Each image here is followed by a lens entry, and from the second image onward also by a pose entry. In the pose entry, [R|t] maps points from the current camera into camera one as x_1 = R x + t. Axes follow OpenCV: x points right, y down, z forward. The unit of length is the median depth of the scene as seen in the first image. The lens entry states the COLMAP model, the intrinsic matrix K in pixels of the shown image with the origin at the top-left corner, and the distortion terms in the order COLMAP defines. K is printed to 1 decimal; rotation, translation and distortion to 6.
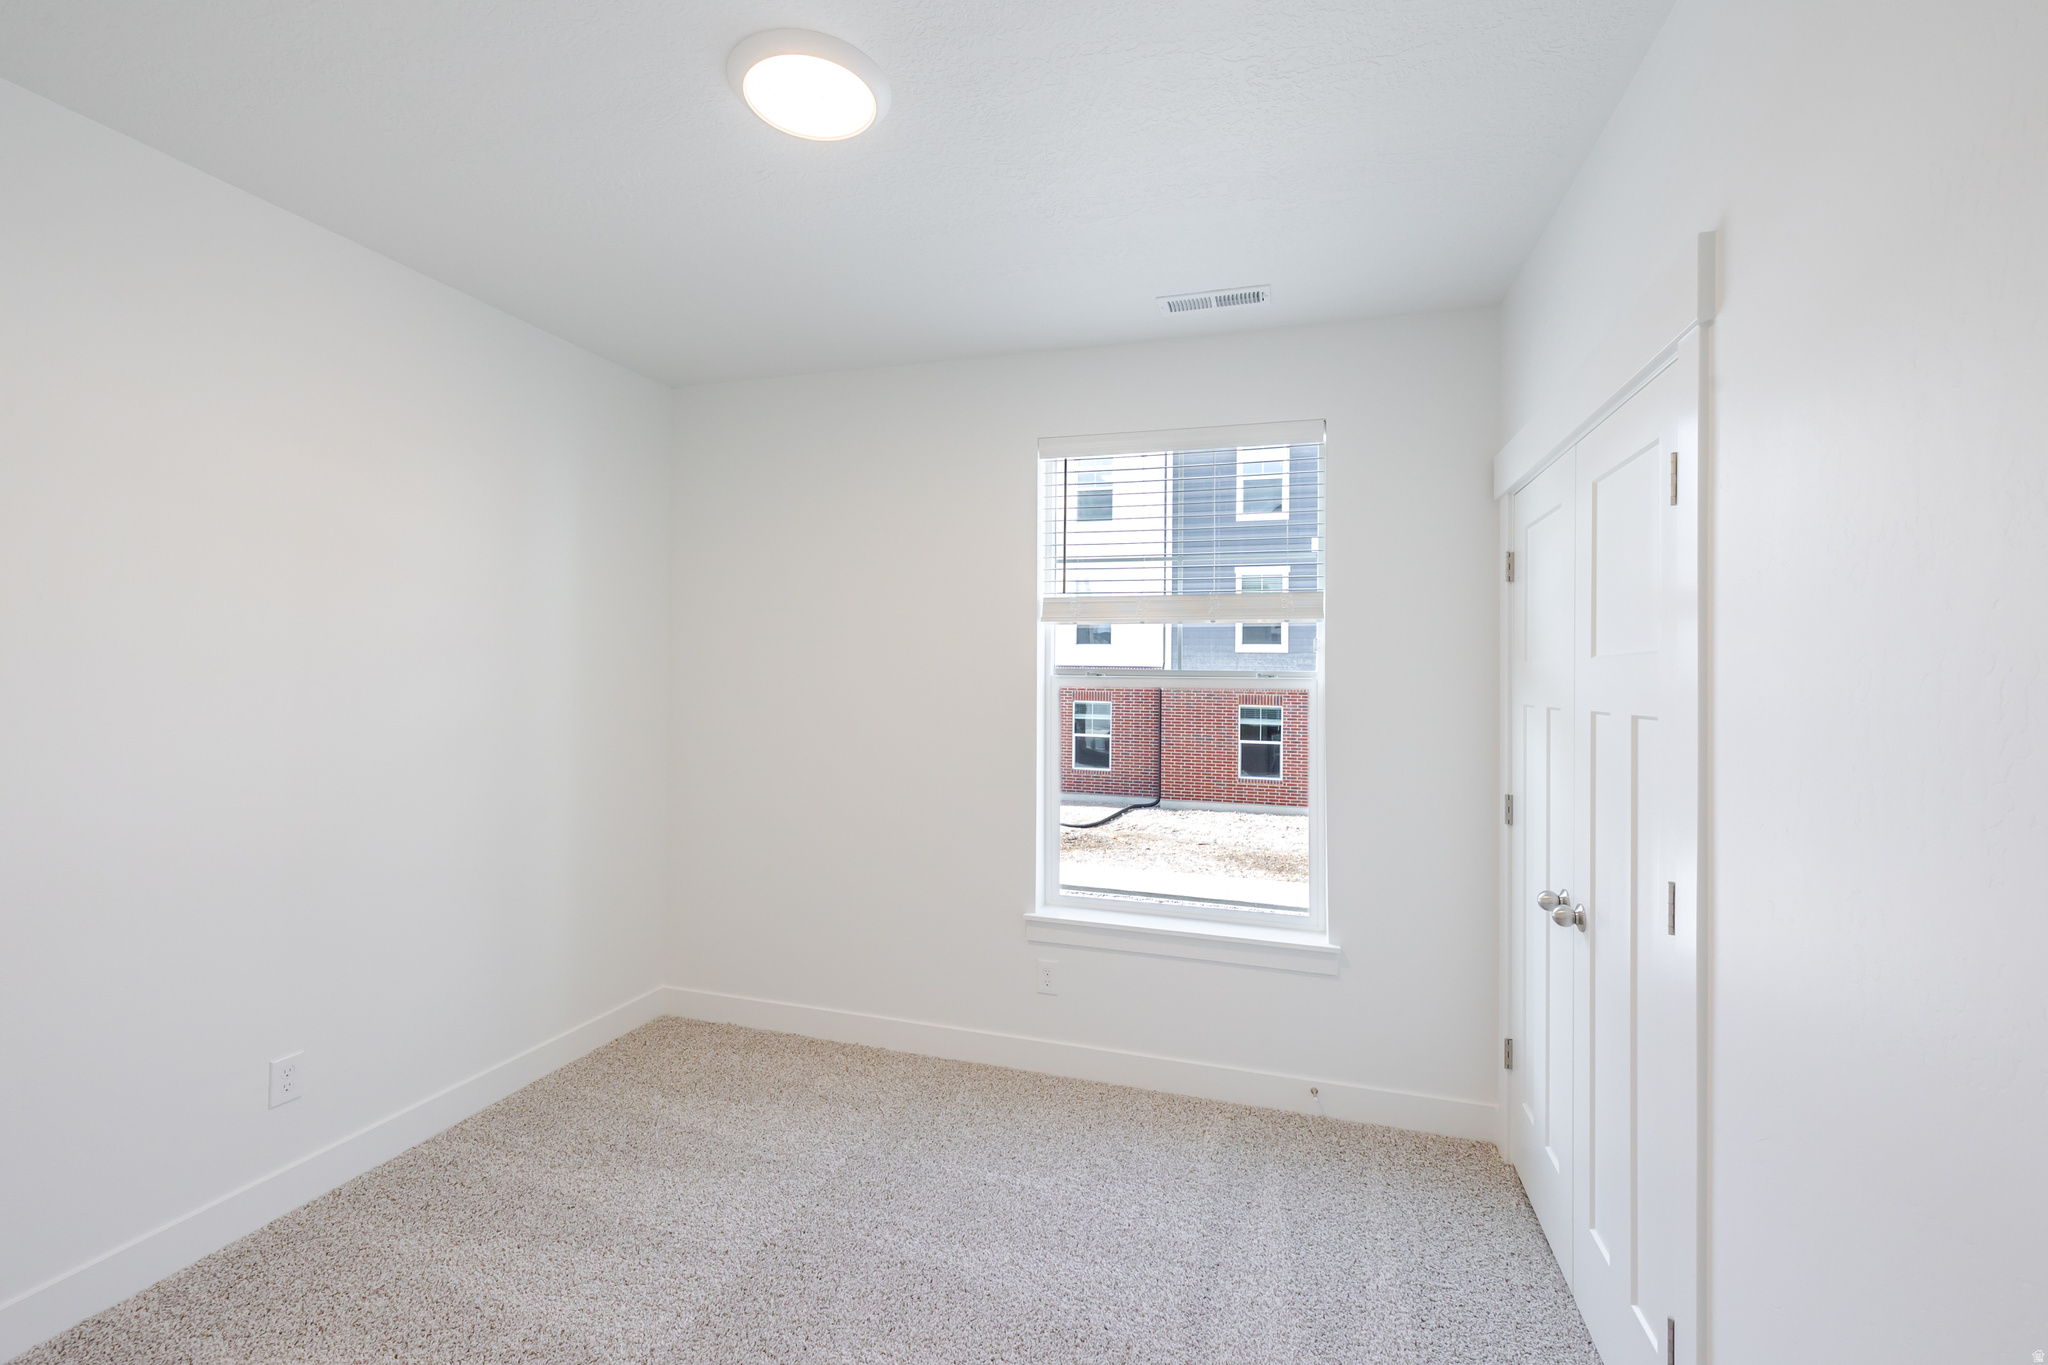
lens RADIAL K [[829.4, 0, 1056.7], [0, 829.4, 639.4], [0, 0, 1]] dist [0.001144, 0.000062]
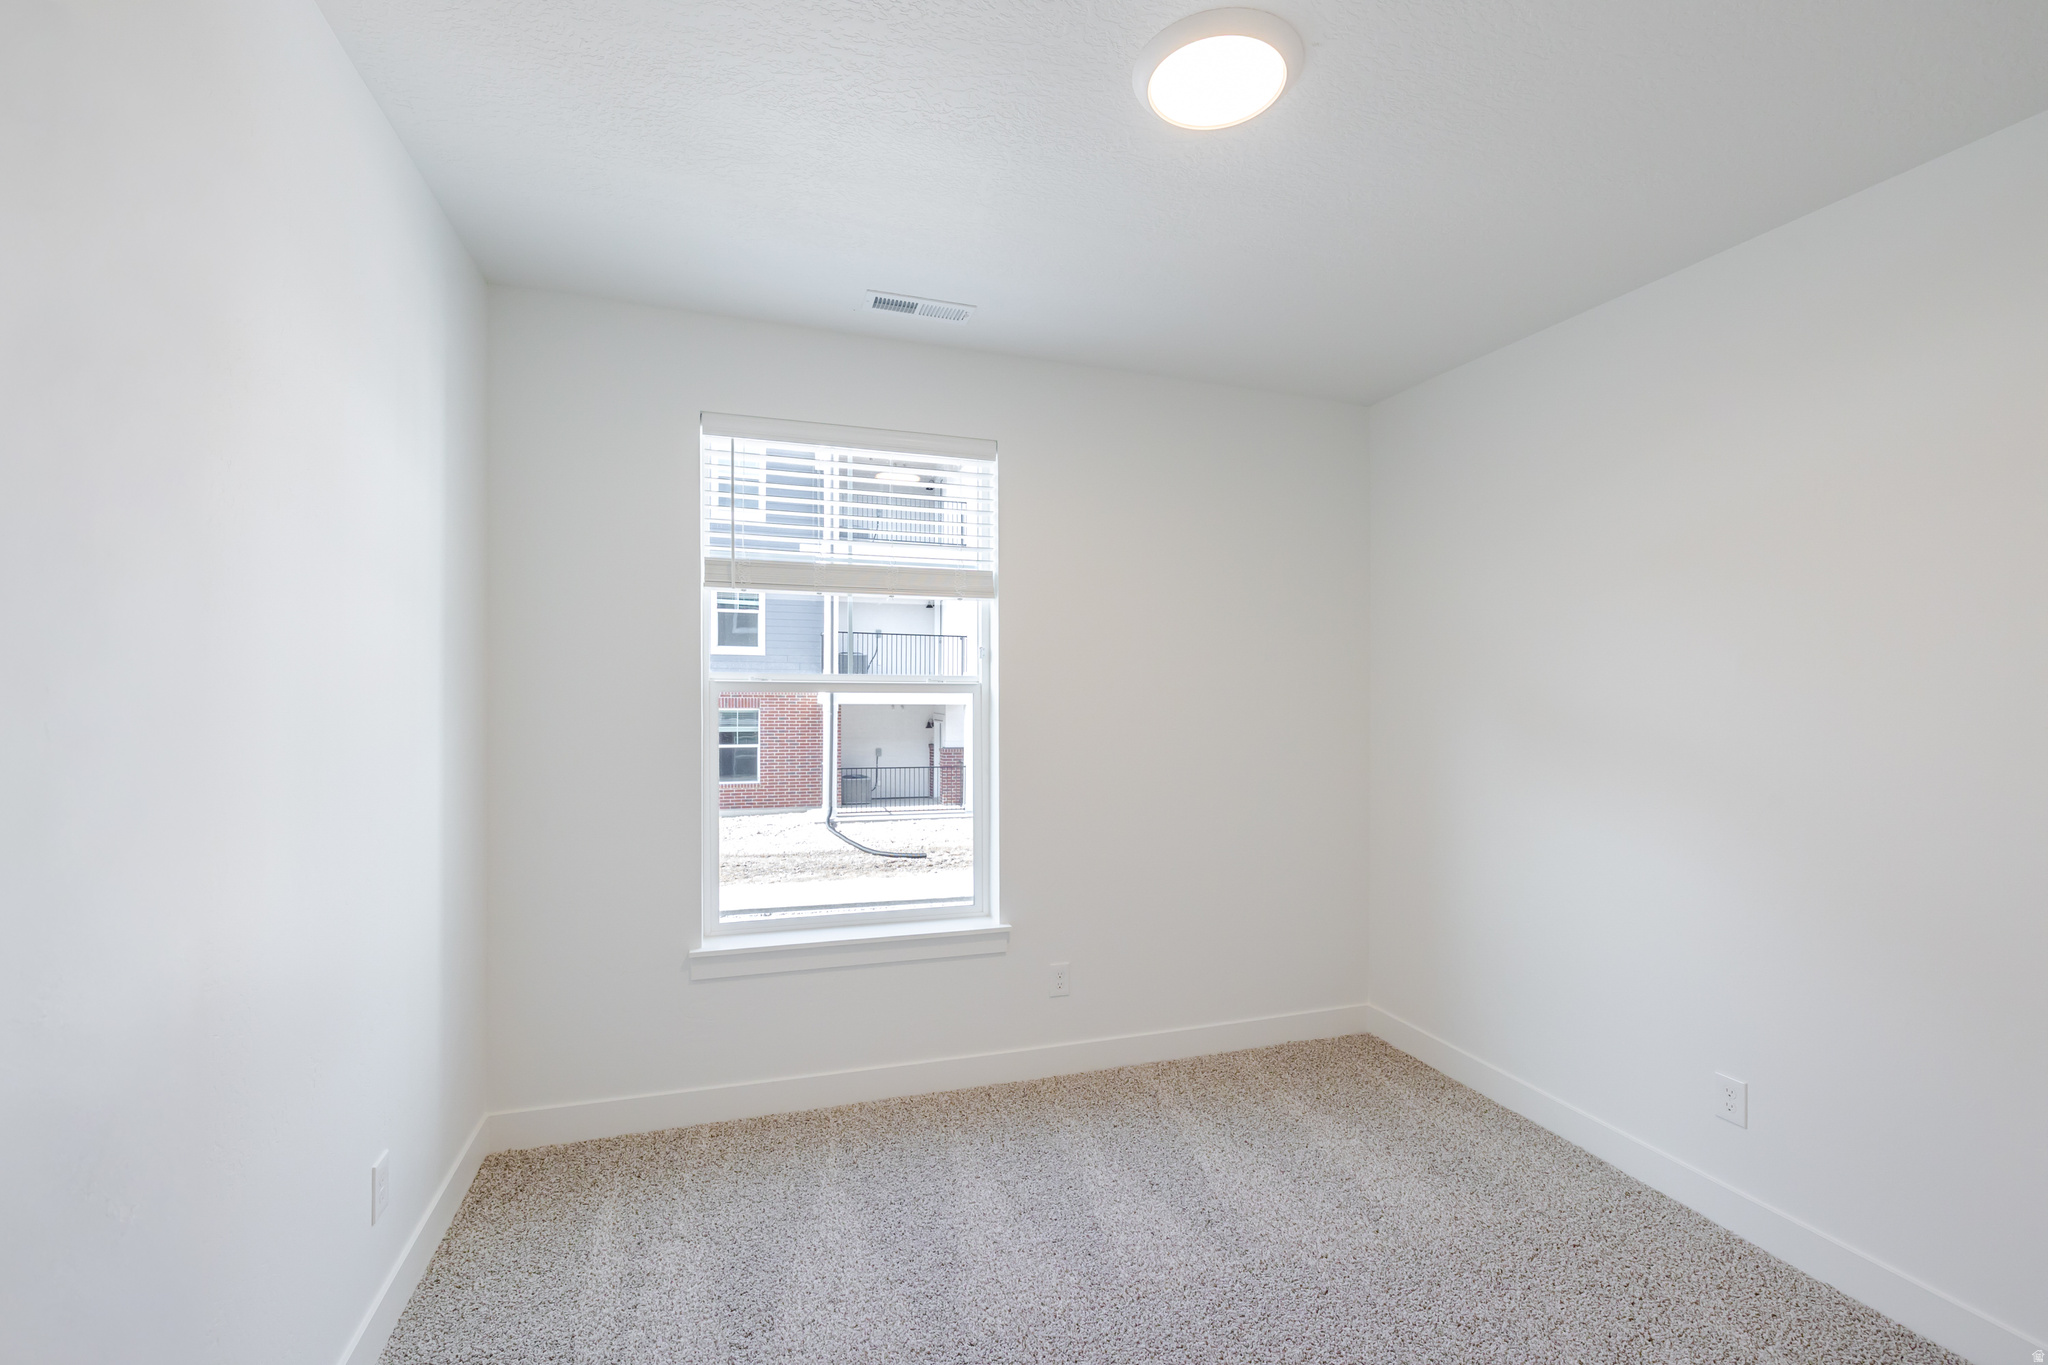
lens RADIAL K [[833.4, 0, 1016.1], [0, 833.4, 650.6], [0, 0, 1]] dist [0.001019, 0.000027]
pose [[0.838075, 0.009404, 0.545474, -0.230380], [-0.014768, 0.999876, 0.005450, 0.002053], [-0.545356, -0.012623, 0.838110, 0.072244]]
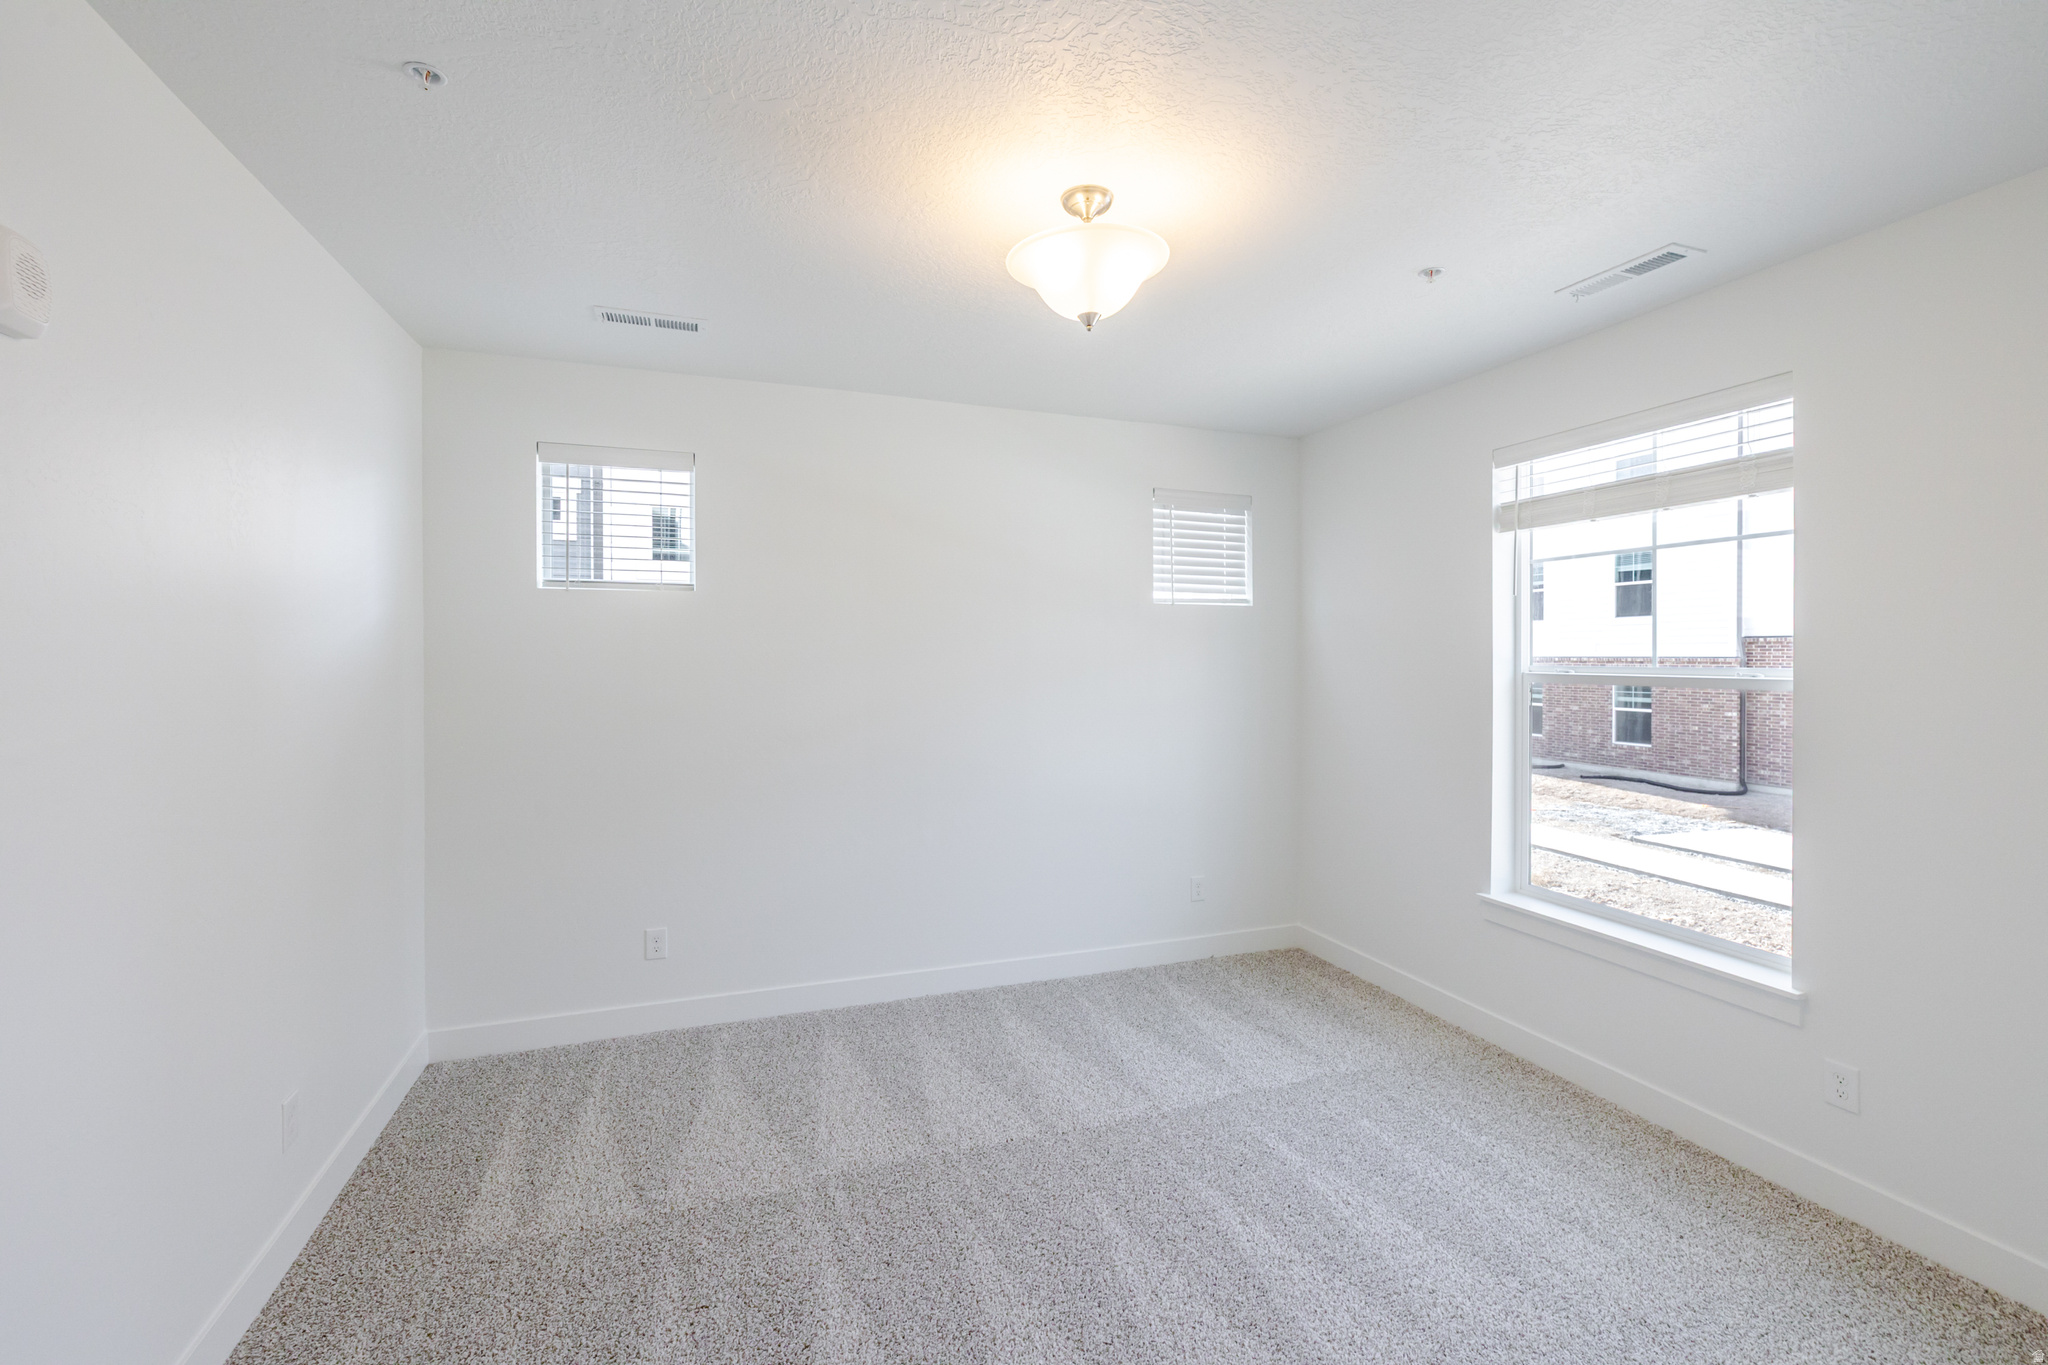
lens RADIAL K [[886.3, 0, 1056.5], [0, 886.3, 680.1], [0, 0, 1]] dist [0.000168, -0.000056]
pose [[0.602120, 0.014032, -0.798282, 0.542576], [0.012840, 0.999546, 0.027255, 0.016298], [0.798302, -0.026660, 0.601666, -0.124063]]
